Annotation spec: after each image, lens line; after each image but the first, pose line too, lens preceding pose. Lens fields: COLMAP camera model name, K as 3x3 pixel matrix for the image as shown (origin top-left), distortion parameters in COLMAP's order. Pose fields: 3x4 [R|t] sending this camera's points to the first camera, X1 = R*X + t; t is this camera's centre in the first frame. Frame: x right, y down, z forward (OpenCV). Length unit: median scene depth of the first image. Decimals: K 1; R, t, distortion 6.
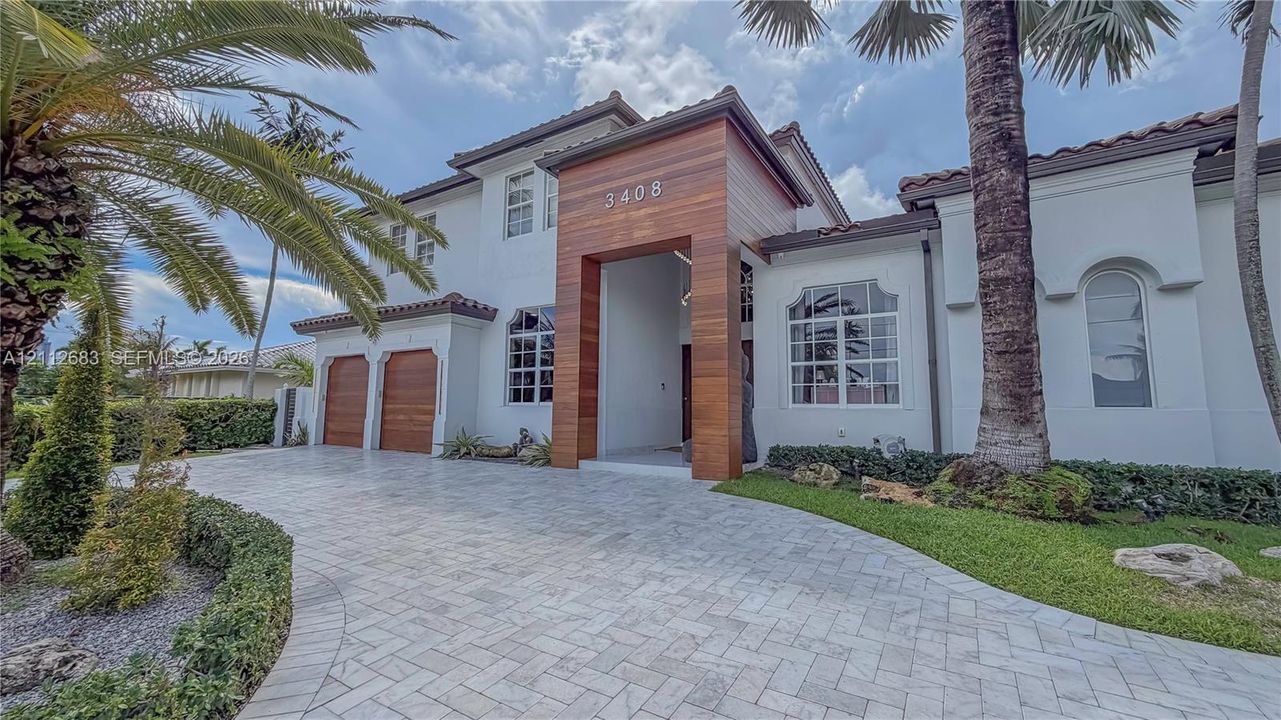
lens RADIAL K [[508.6, 0, 641.2], [0, 508.6, 357.4], [0, 0, 1]] dist [-0.002447, 0.000108]
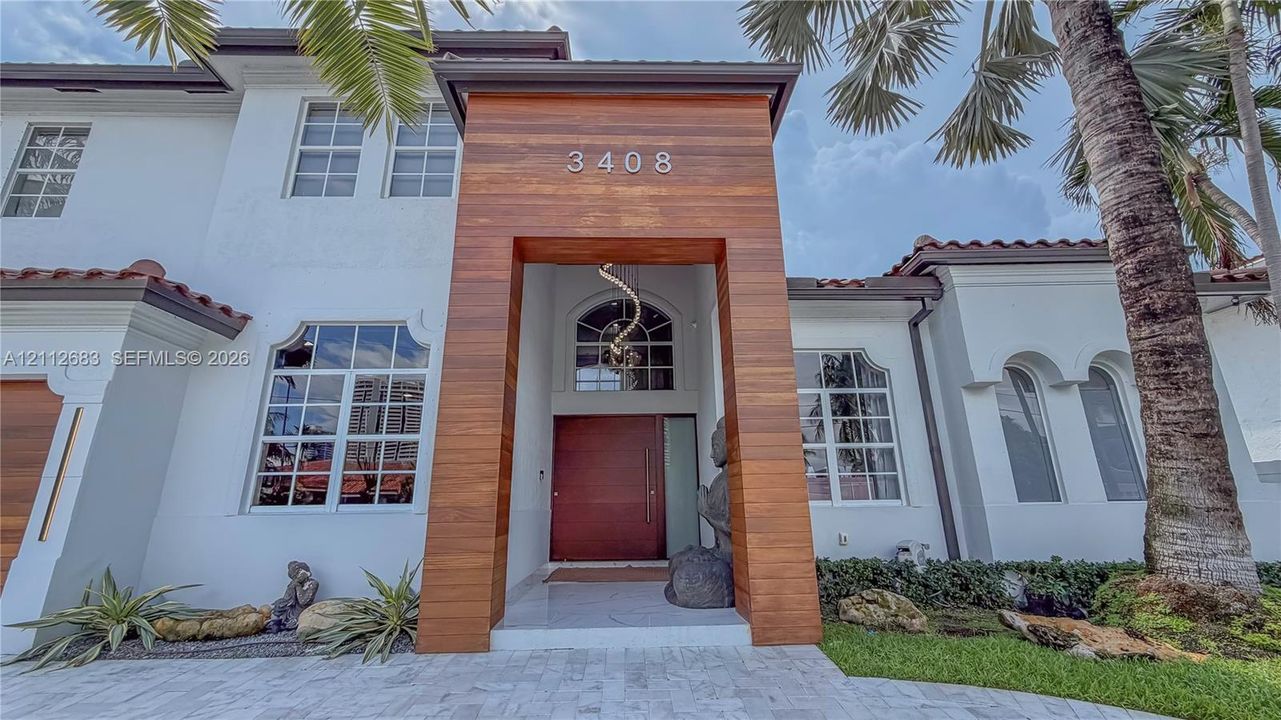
lens RADIAL K [[508.6, 0, 638.7], [0, 508.6, 357.6], [0, 0, 1]] dist [-0.002447, 0.000108]
pose [[0.837254, 0.133451, 0.530280, -0.287386], [-0.039098, 0.981890, -0.185374, 0.031696], [-0.545415, 0.134472, 0.827309, 0.482315]]
